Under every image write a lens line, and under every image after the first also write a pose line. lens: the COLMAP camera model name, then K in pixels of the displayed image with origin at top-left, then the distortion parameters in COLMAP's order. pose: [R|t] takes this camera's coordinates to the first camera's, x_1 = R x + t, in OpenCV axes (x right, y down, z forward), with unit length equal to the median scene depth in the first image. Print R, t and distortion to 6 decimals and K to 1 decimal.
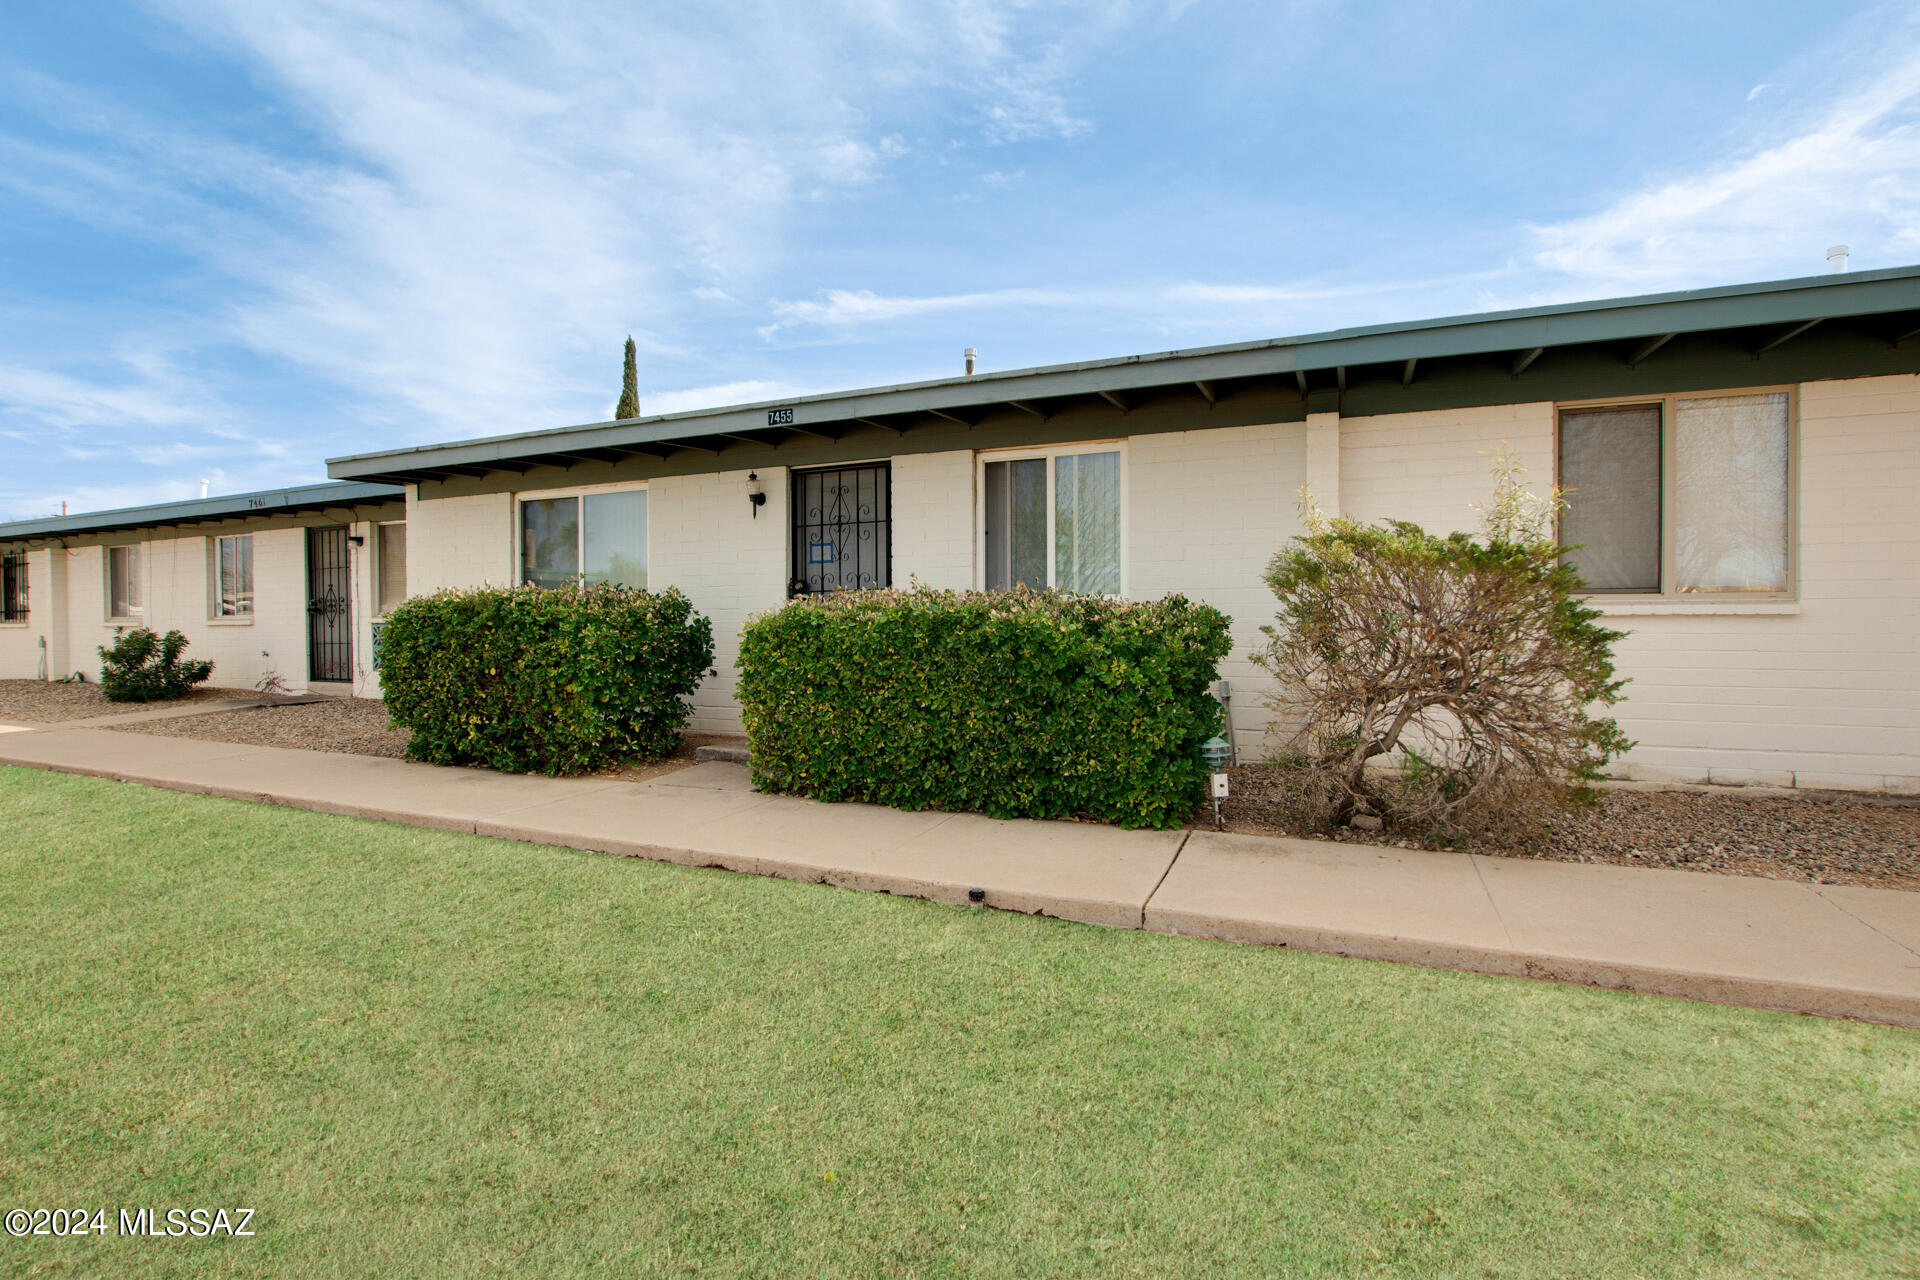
lens RADIAL K [[884.1, 0, 960.0], [0, 884.1, 640.0], [0, 0, 1]] dist [-0.029207, -0.000348]
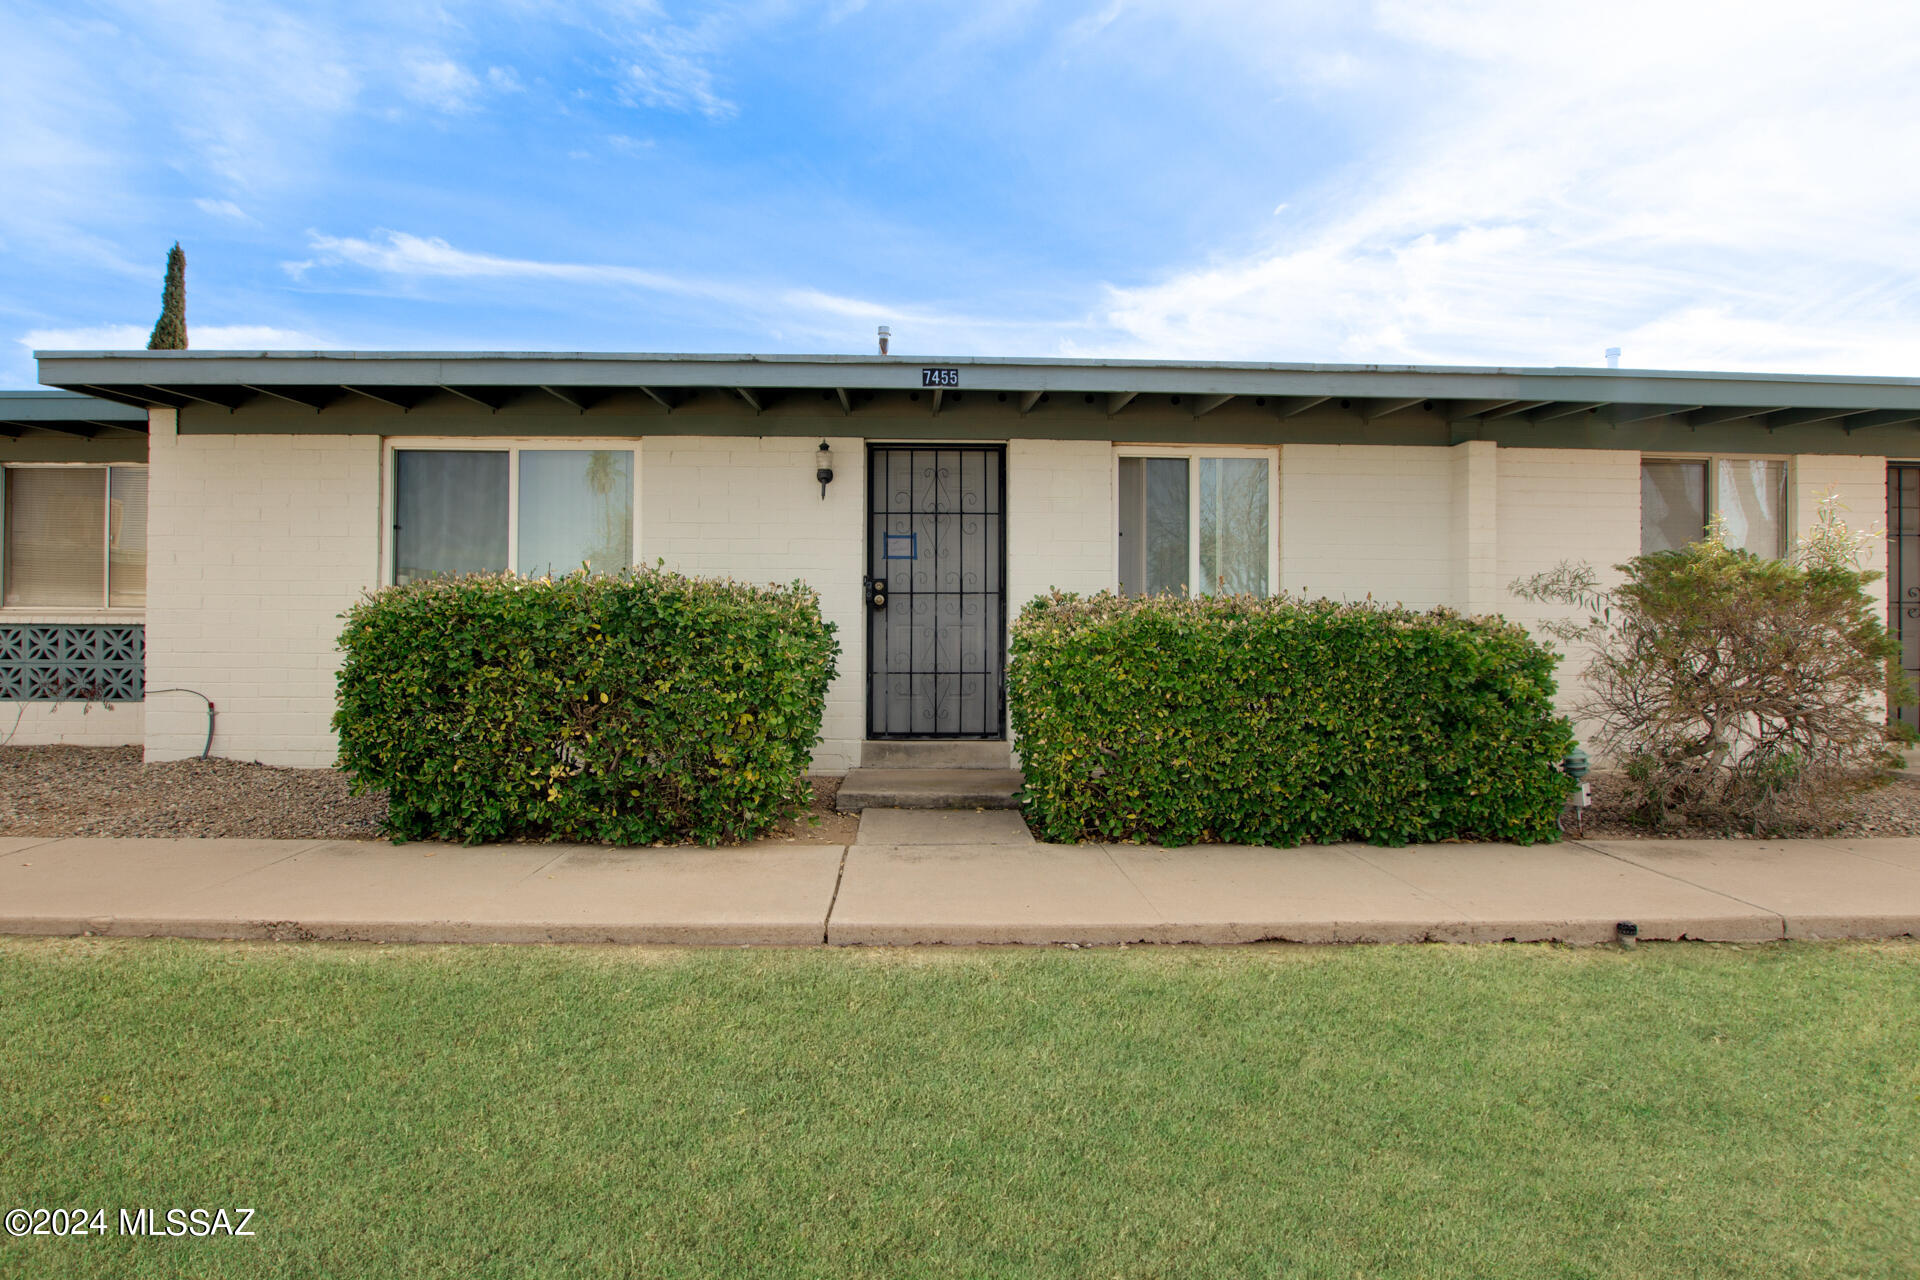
lens RADIAL K [[908.0, 0, 960.0], [0, 908.0, 640.0], [0, 0, 1]] dist [-0.031068, 0.003799]
pose [[0.908076, 0.006859, 0.418749, -0.154217], [-0.002577, 0.999938, -0.010790, -0.000480], [-0.418797, 0.008719, 0.908038, 0.067576]]
